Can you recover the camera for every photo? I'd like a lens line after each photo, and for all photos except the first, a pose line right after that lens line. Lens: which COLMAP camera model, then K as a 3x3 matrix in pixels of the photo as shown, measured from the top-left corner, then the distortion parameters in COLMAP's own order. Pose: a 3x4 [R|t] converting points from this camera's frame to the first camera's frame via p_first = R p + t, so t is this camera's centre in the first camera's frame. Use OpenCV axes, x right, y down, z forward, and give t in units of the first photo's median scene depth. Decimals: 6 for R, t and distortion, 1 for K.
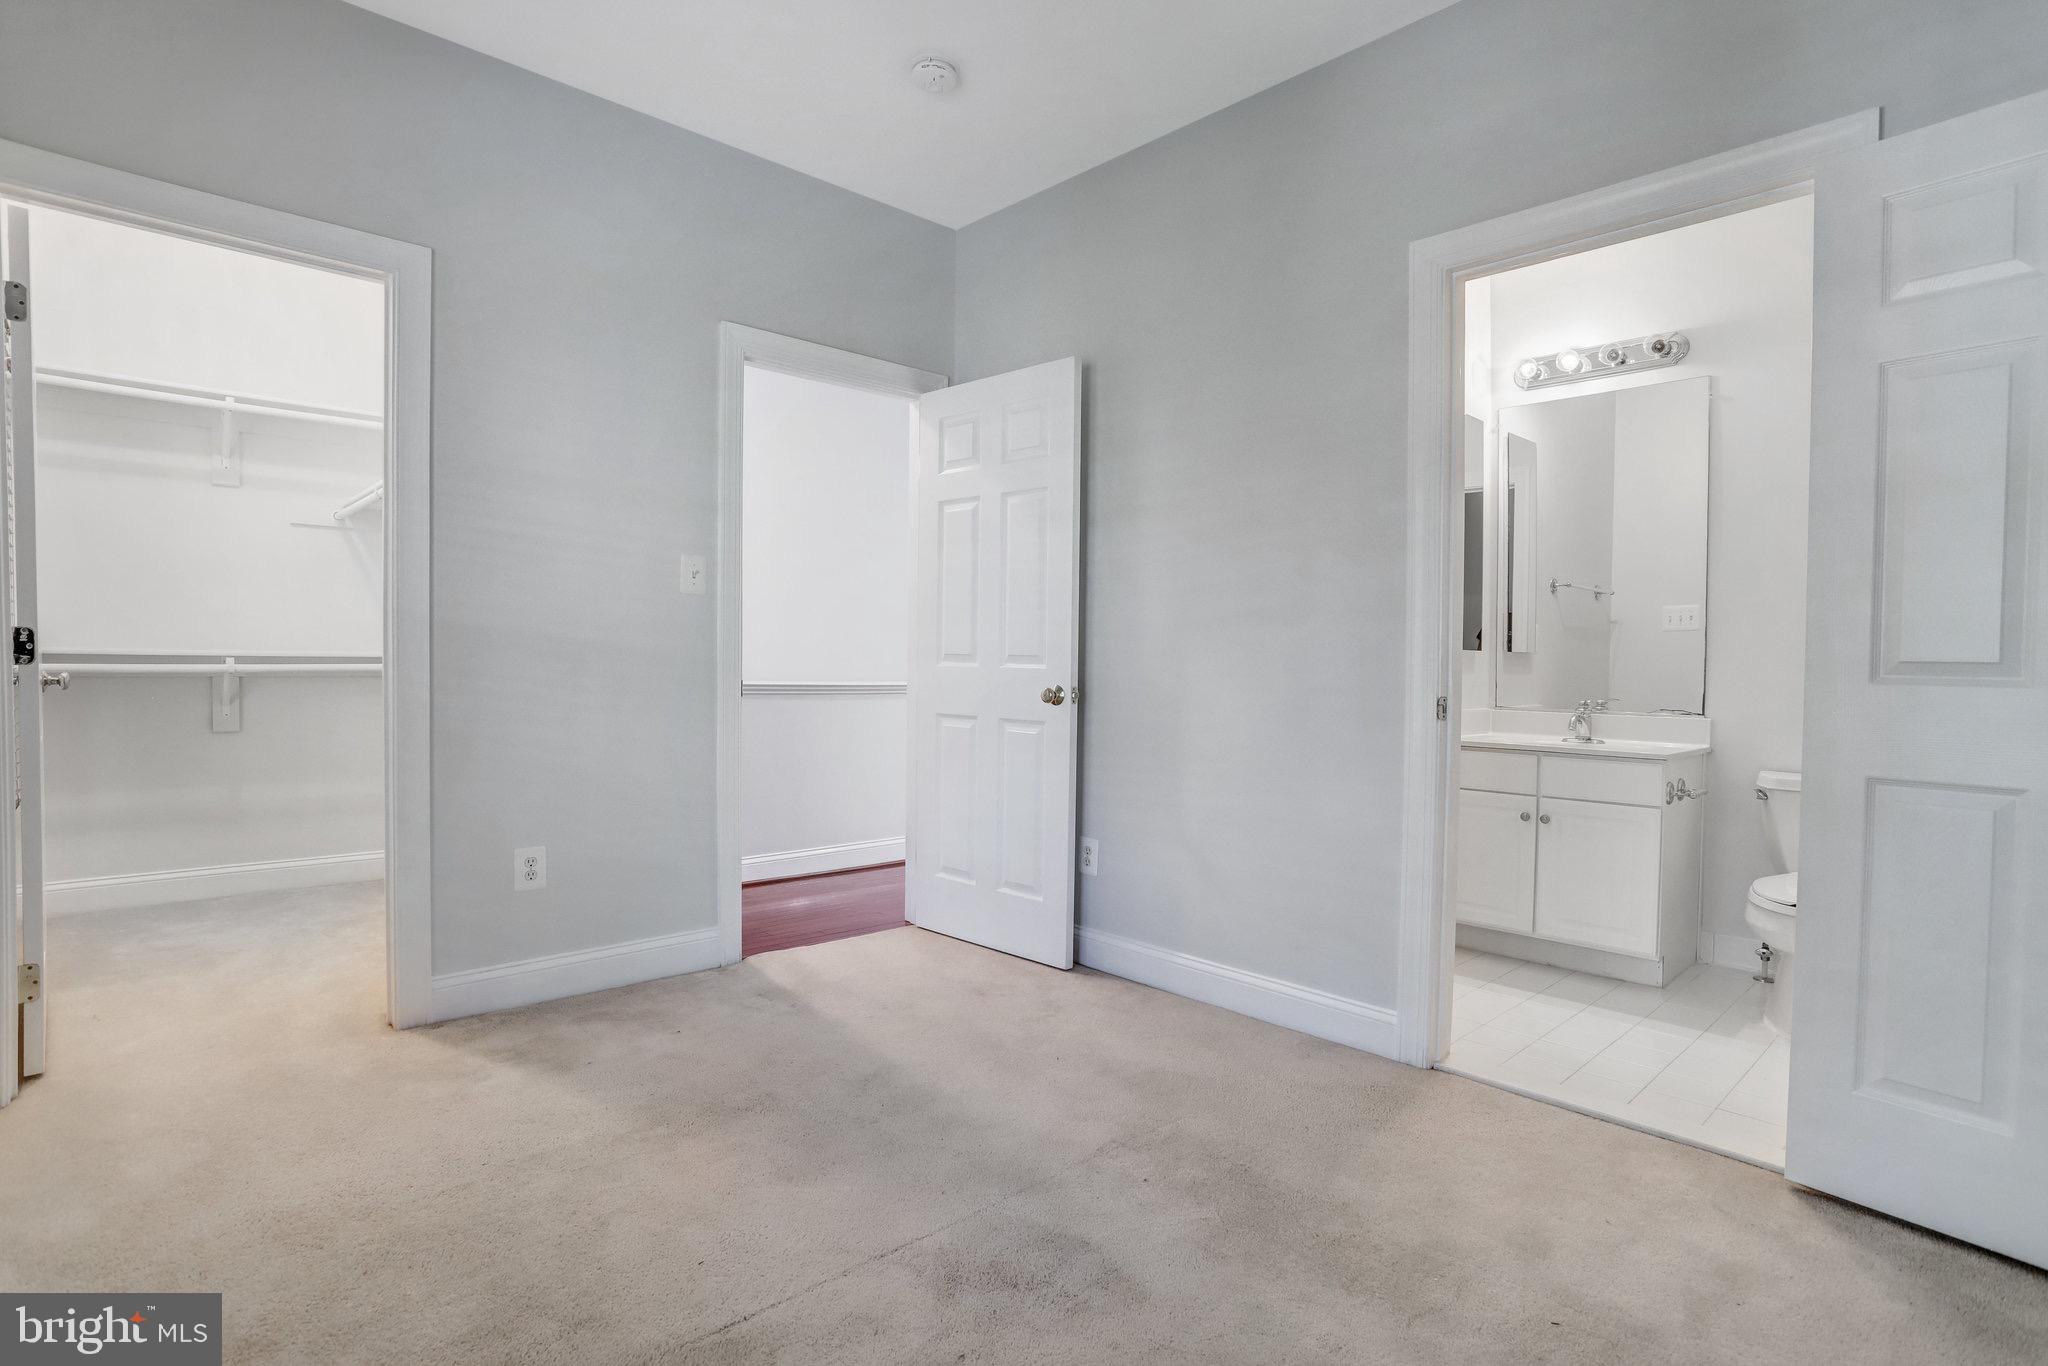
lens RADIAL K [[1013.7, 0, 1024.0], [0, 1013.7, 683.0], [0, 0, 1]] dist [-0.005621, -0.001810]
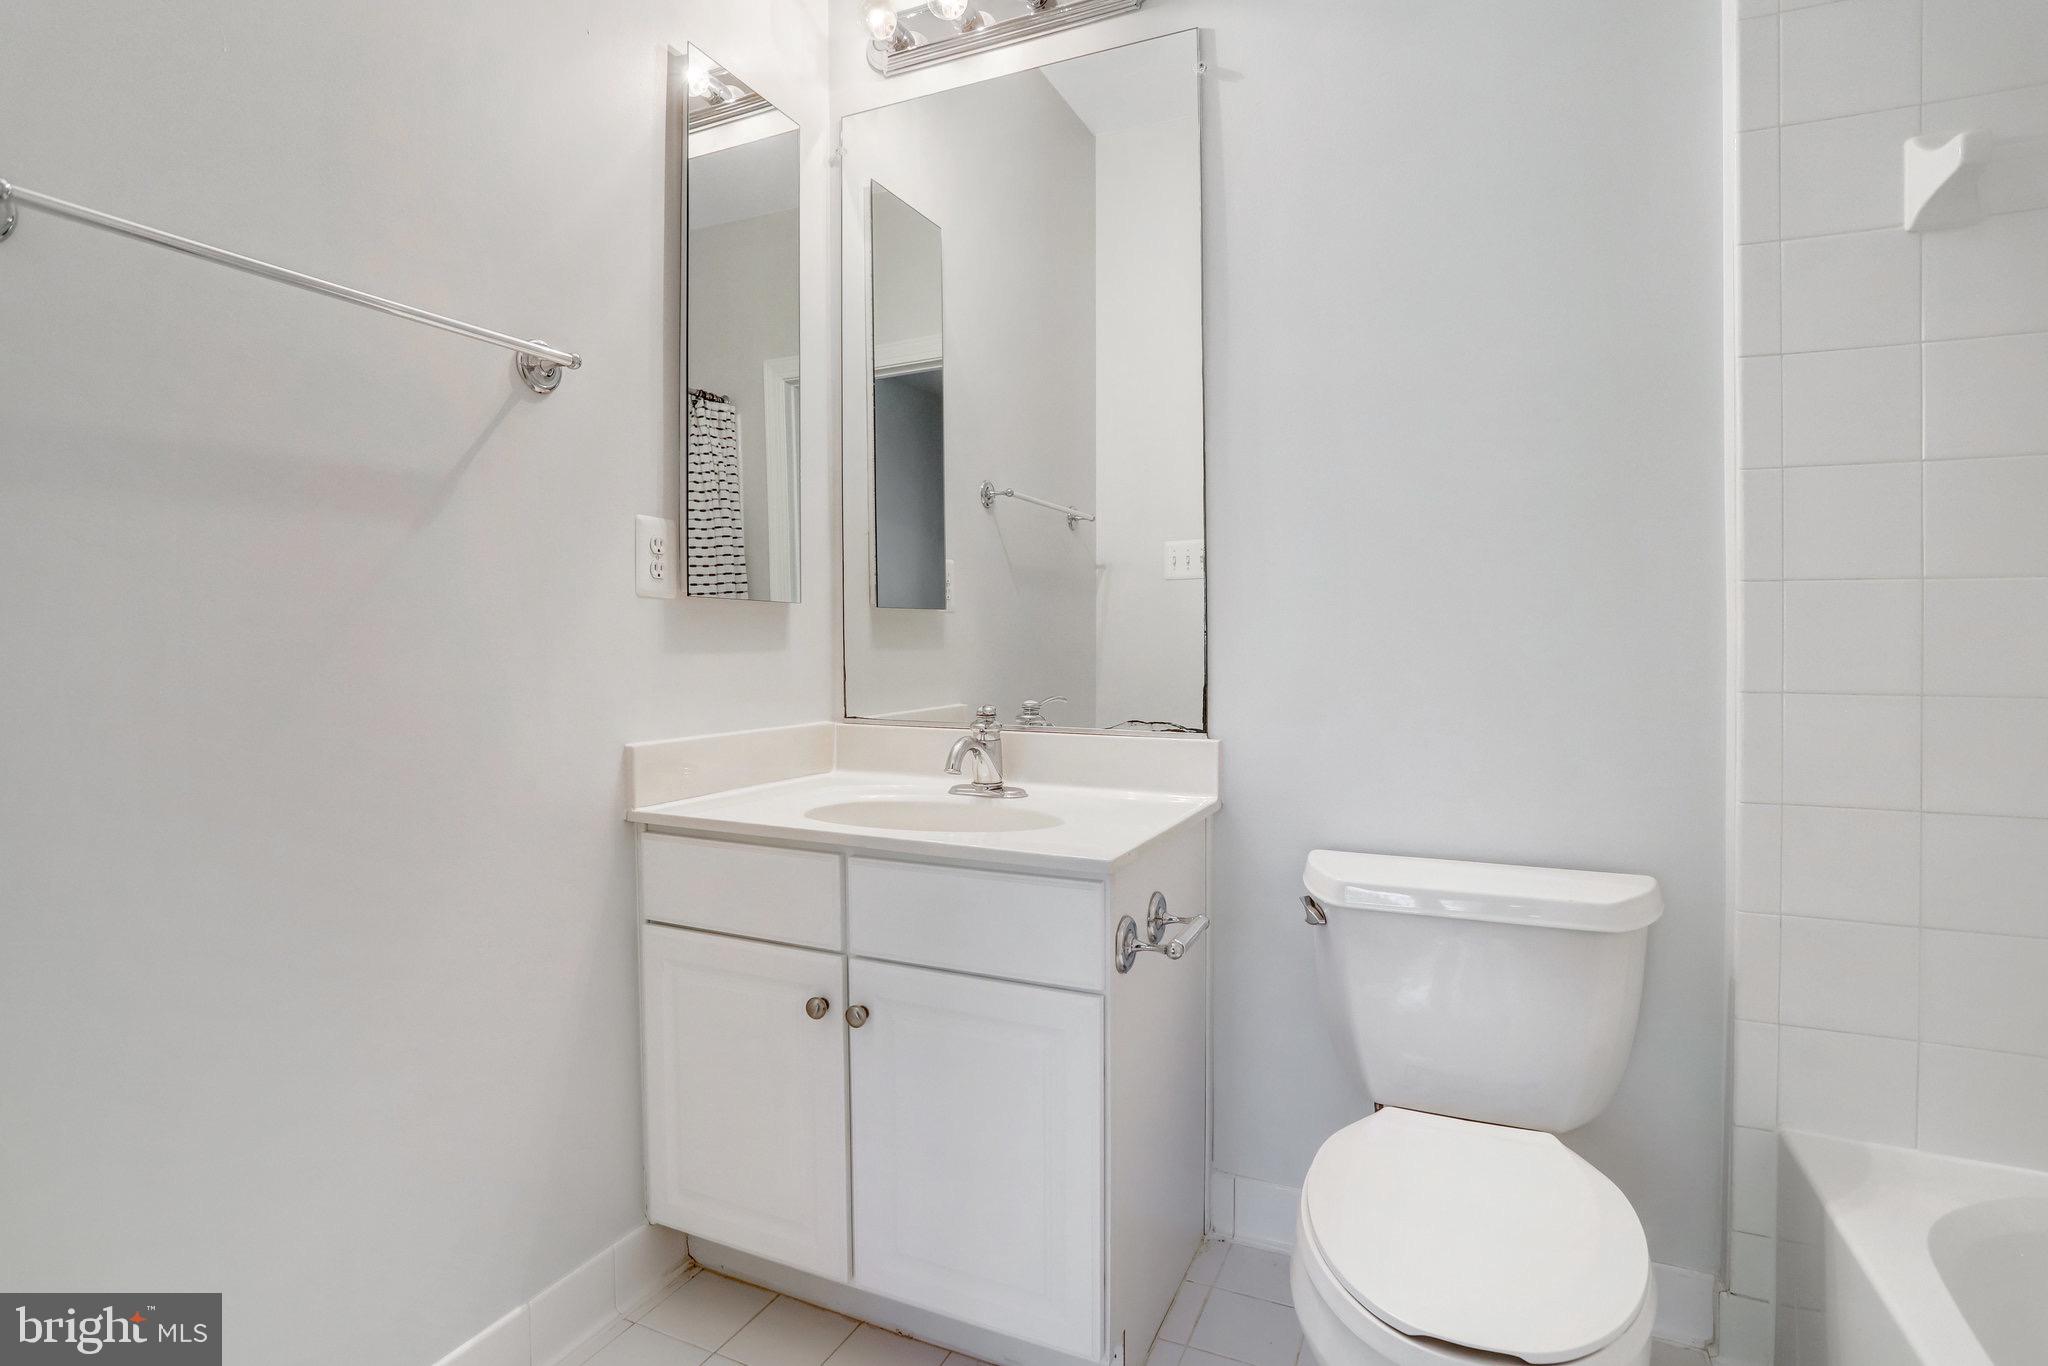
lens RADIAL K [[1039.0, 0, 1014.9], [0, 1039.0, 677.6], [0, 0, 1]] dist [-0.081992, 0.039728]
pose [[0.931423, -0.026441, 0.362975, 0.421654], [0.023861, 0.999648, 0.011590, -0.000568], [-0.363154, -0.002134, 0.931727, 0.592286]]
